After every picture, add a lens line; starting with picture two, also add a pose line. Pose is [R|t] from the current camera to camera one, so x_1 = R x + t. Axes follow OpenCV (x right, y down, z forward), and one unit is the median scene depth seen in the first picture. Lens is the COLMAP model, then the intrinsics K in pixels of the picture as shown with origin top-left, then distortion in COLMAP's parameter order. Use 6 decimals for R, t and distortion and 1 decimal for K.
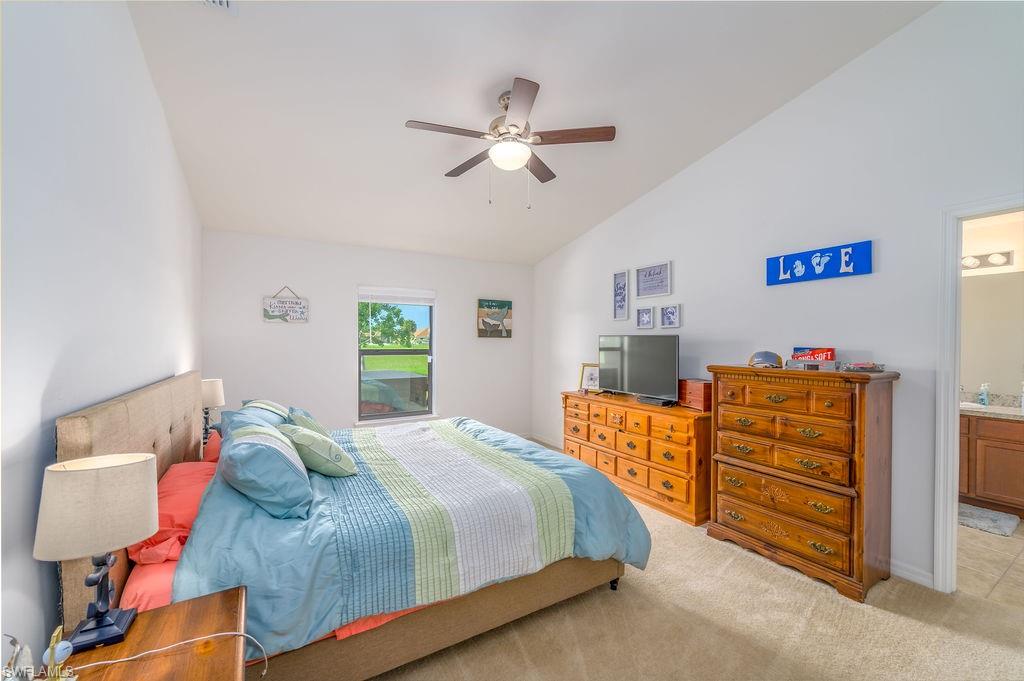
lens RADIAL K [[406.4, 0, 493.7], [0, 406.4, 342.0], [0, 0, 1]] dist [0.004113, -0.002094]
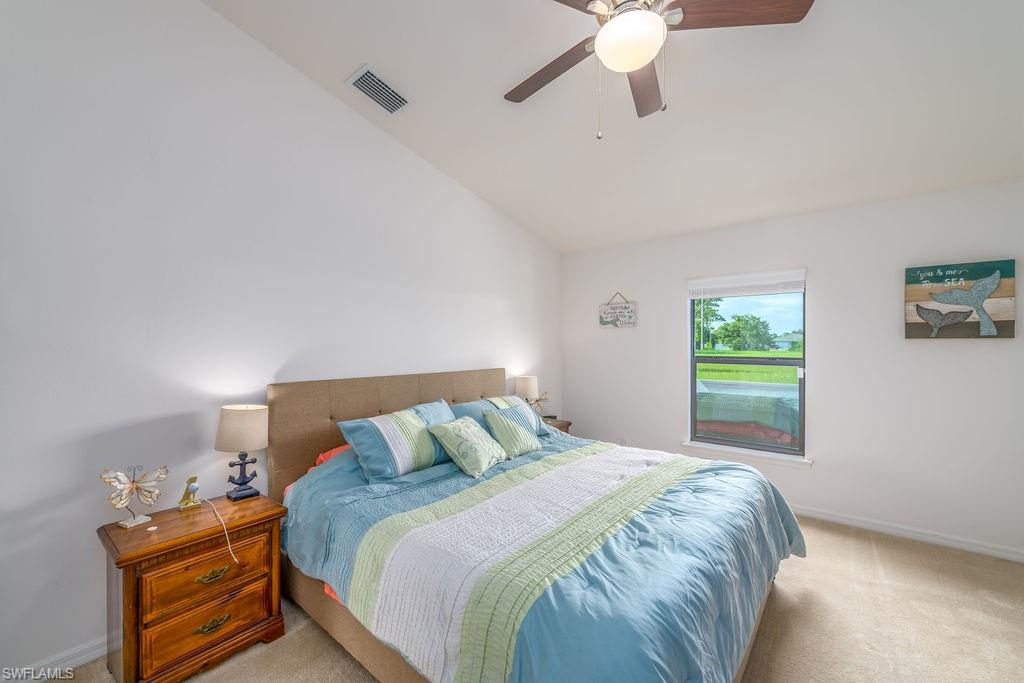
lens RADIAL K [[404.3, 0, 510.6], [0, 404.3, 343.2], [0, 0, 1]] dist [-0.003497, 0.000442]
pose [[0.357837, -0.007698, -0.933752, 0.276157], [-0.002185, 0.999956, -0.009081, 0.000602], [0.933782, 0.005290, 0.357804, 0.314625]]
